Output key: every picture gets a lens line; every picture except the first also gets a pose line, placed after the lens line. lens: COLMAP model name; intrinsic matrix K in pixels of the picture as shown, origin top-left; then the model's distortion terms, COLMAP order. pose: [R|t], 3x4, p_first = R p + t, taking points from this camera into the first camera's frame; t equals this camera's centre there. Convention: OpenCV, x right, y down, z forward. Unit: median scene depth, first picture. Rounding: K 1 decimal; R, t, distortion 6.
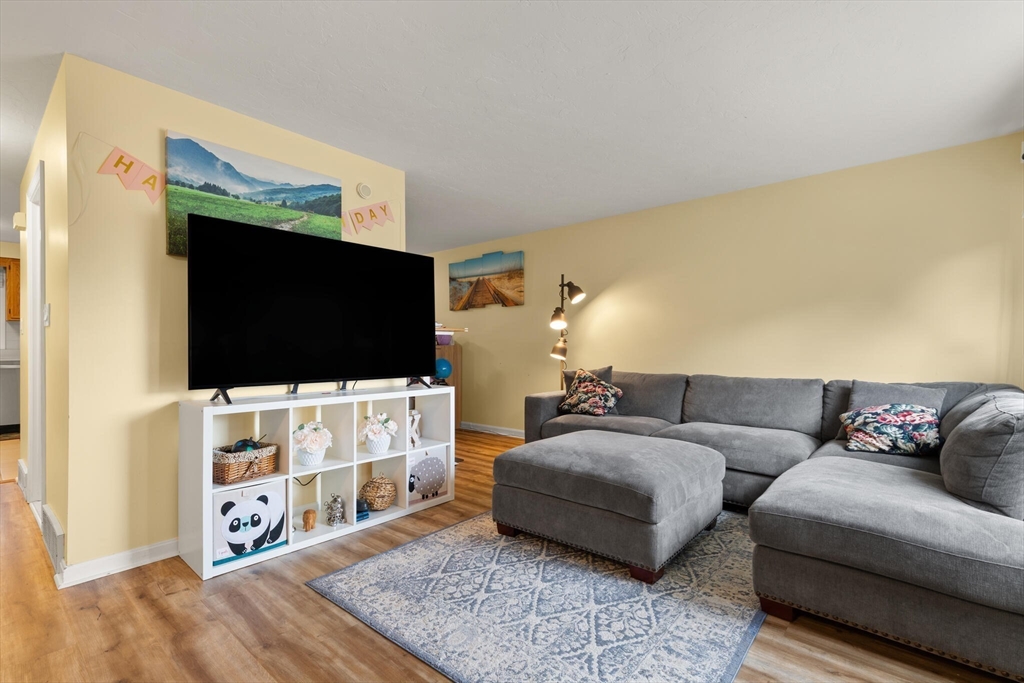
lens RADIAL K [[471.5, 0, 513.7], [0, 471.5, 347.7], [0, 0, 1]] dist [0.001086, -0.000413]
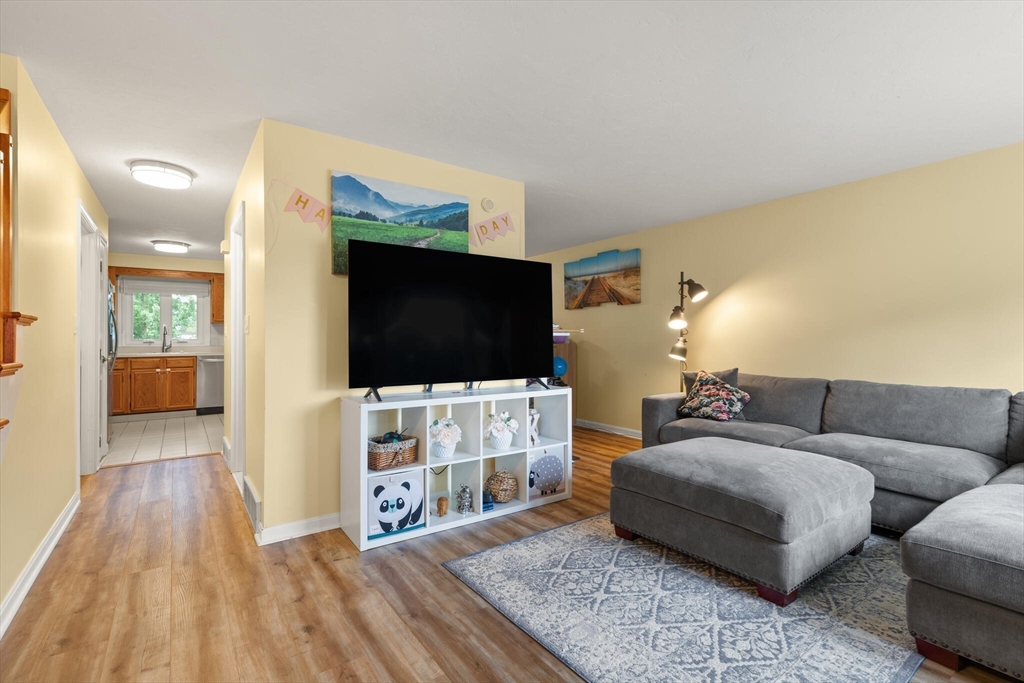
lens RADIAL K [[471.5, 0, 510.8], [0, 471.5, 336.6], [0, 0, 1]] dist [0.001086, -0.000413]
pose [[0.970199, -0.002135, -0.242301, -0.006317], [-0.000008, 0.999961, -0.008842, -0.029079], [0.242310, 0.008580, 0.970161, -0.050261]]
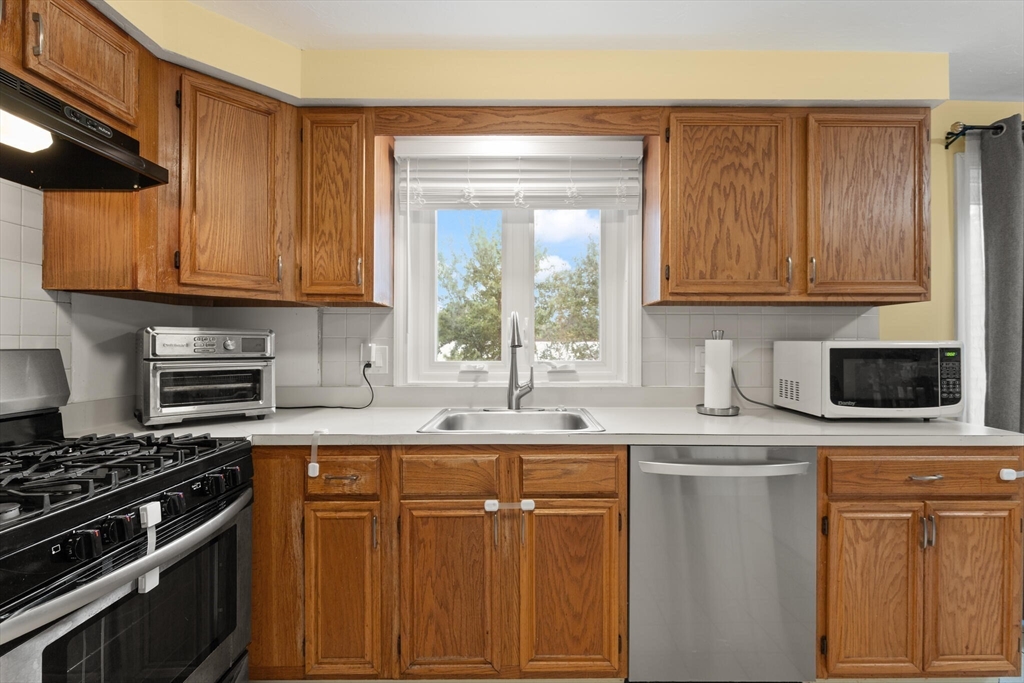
lens RADIAL K [[471.5, 0, 527.1], [0, 471.5, 342.2], [0, 0, 1]] dist [0.001086, -0.000413]
pose [[0.657057, -0.001782, -0.753839, -1.156568], [-0.002083, 0.999989, -0.004179, -0.052835], [0.753838, 0.004316, 0.657046, 0.906309]]
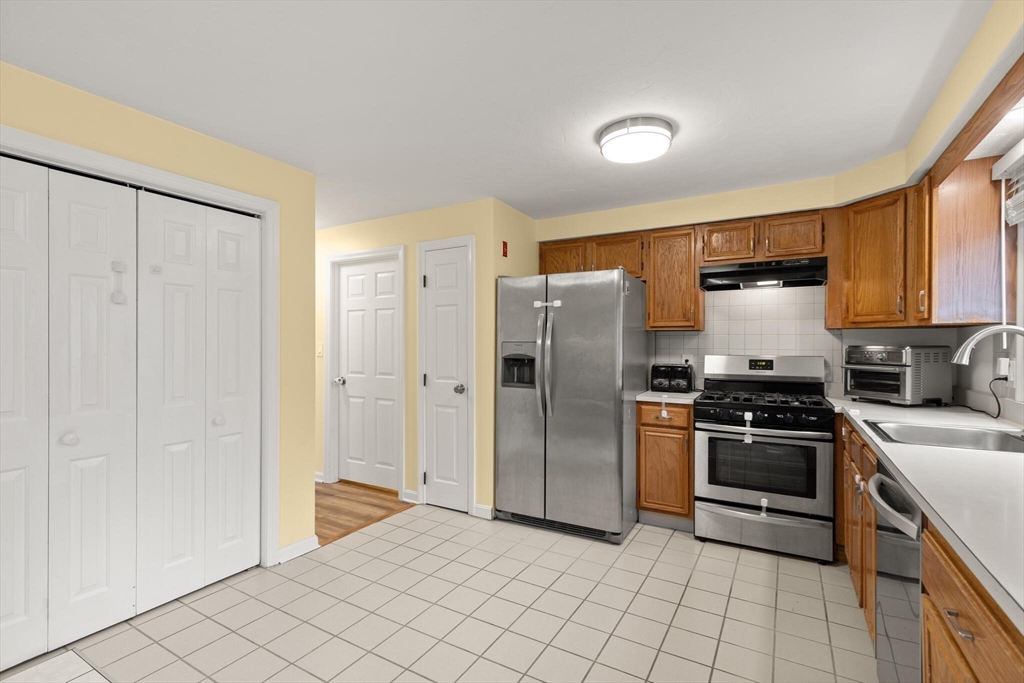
lens RADIAL K [[471.5, 0, 507.4], [0, 471.5, 346.4], [0, 0, 1]] dist [0.001086, -0.000413]
pose [[-0.986994, -0.004140, -0.160705, -1.022721], [-0.004470, 0.999989, 0.001696, -0.063680], [0.160696, 0.002392, -0.987001, 1.504791]]
